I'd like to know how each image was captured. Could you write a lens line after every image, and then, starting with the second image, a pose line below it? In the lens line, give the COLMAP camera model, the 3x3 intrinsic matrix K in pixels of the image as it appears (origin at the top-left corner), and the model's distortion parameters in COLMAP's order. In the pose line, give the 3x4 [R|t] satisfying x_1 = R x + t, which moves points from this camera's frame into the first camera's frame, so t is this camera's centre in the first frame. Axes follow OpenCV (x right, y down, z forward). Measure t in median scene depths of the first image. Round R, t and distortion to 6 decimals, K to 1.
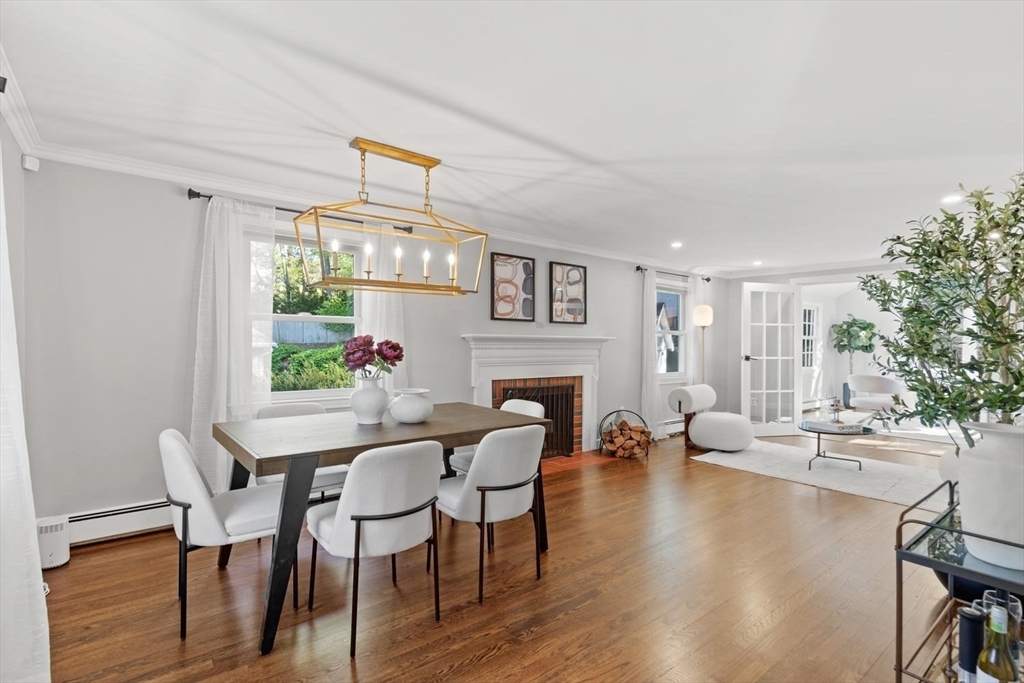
lens RADIAL K [[470.6, 0, 510.9], [0, 470.6, 340.4], [0, 0, 1]] dist [0.004694, -0.001583]
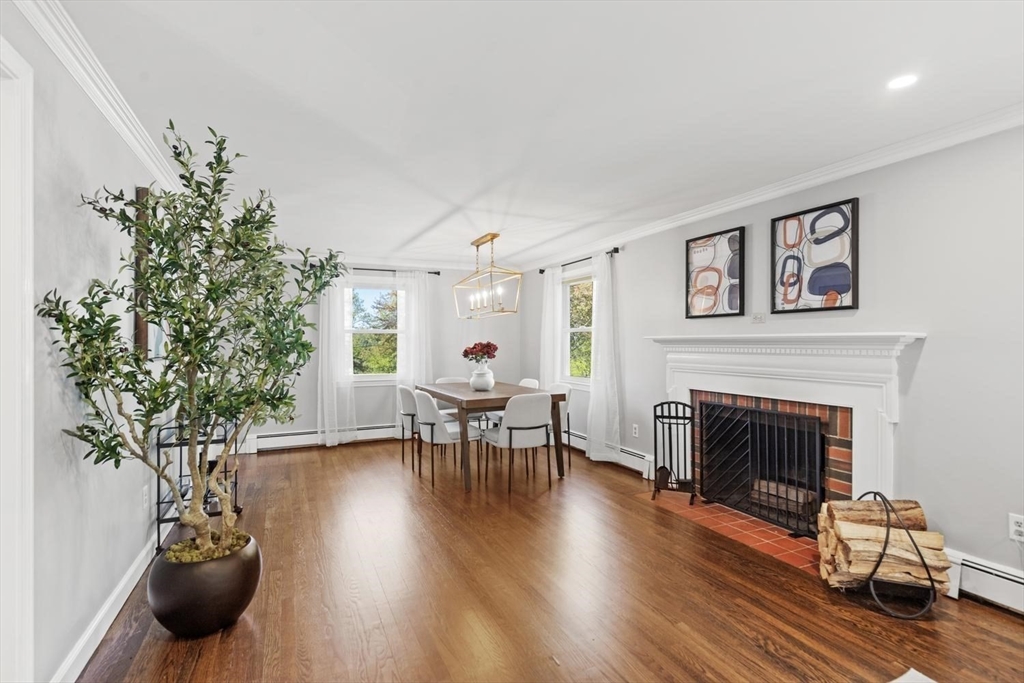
lens RADIAL K [[497.7, 0, 505.6], [0, 497.7, 342.1], [0, 0, 1]] dist [0.000038, -0.001353]
pose [[-0.233029, -0.012047, -0.972395, 0.832422], [-0.001691, 0.999927, -0.011983, 0.009793], [0.972468, -0.001148, -0.233032, 0.803418]]
